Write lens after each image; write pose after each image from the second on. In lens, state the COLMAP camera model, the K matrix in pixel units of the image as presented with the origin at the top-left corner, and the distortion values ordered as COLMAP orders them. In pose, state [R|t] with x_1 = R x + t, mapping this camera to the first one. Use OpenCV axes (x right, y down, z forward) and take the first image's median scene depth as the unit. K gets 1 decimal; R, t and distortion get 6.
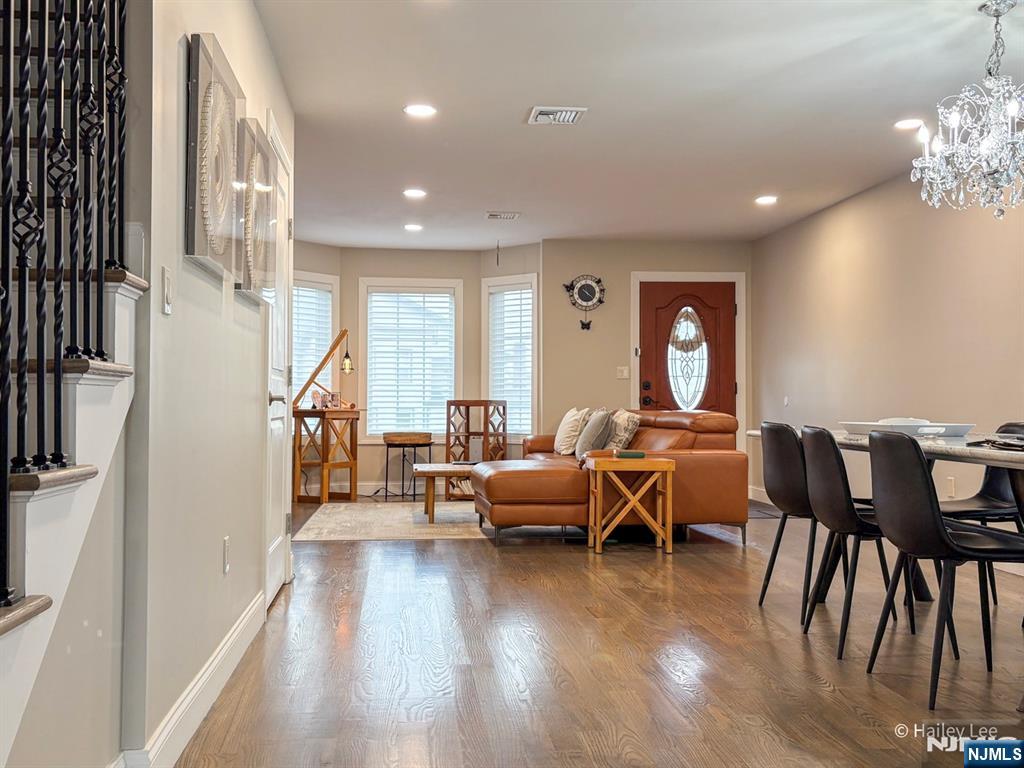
lens RADIAL K [[1051.1, 0, 519.3], [0, 1051.1, 379.8], [0, 0, 1]] dist [0.077419, 0.000000]
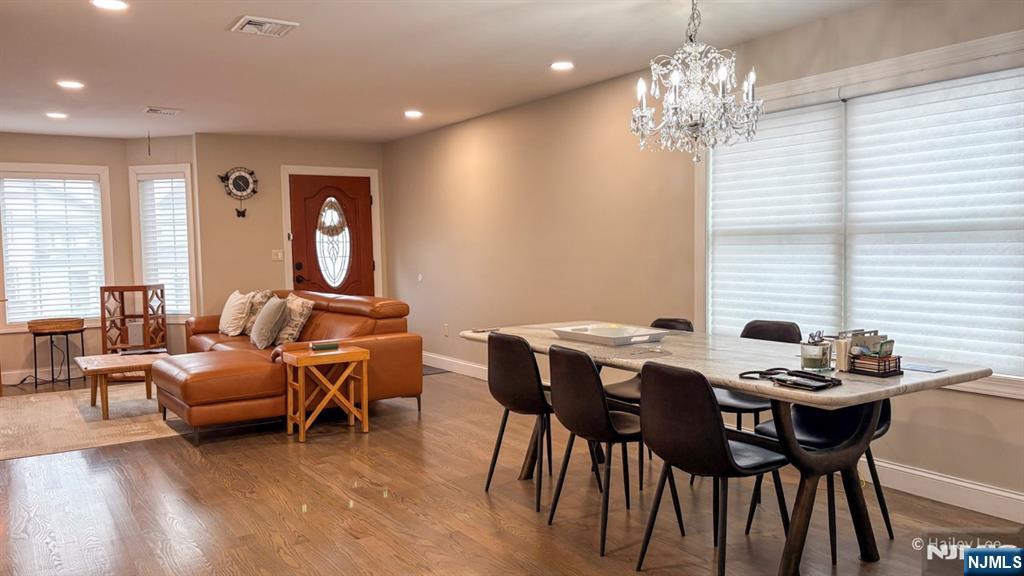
lens RADIAL K [[792.8, 0, 515.7], [0, 792.8, 291.7], [0, 0, 1]] dist [0.044698, -0.031771]
pose [[0.891229, -0.045896, 0.451225, -0.074556], [0.010059, 0.996622, 0.081503, -0.043365], [-0.453442, -0.068098, 0.888681, 0.151419]]
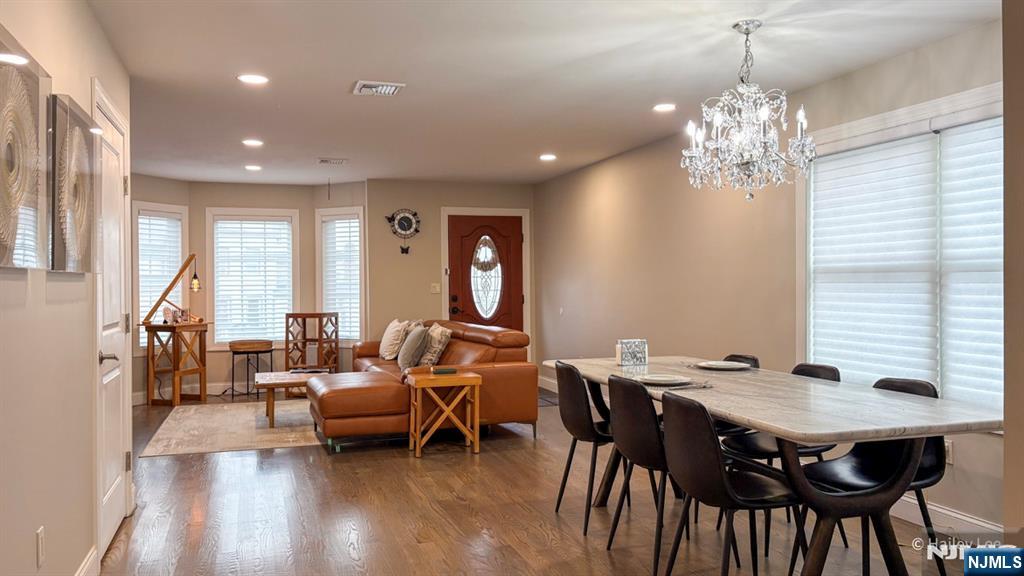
lens RADIAL K [[792.8, 0, 515.2], [0, 792.8, 289.6], [0, 0, 1]] dist [0.044698, -0.031771]
pose [[0.978940, -0.010579, 0.203872, 0.001456], [0.004332, 0.999508, 0.031060, -0.041902], [-0.204100, -0.029523, 0.978505, 0.087689]]
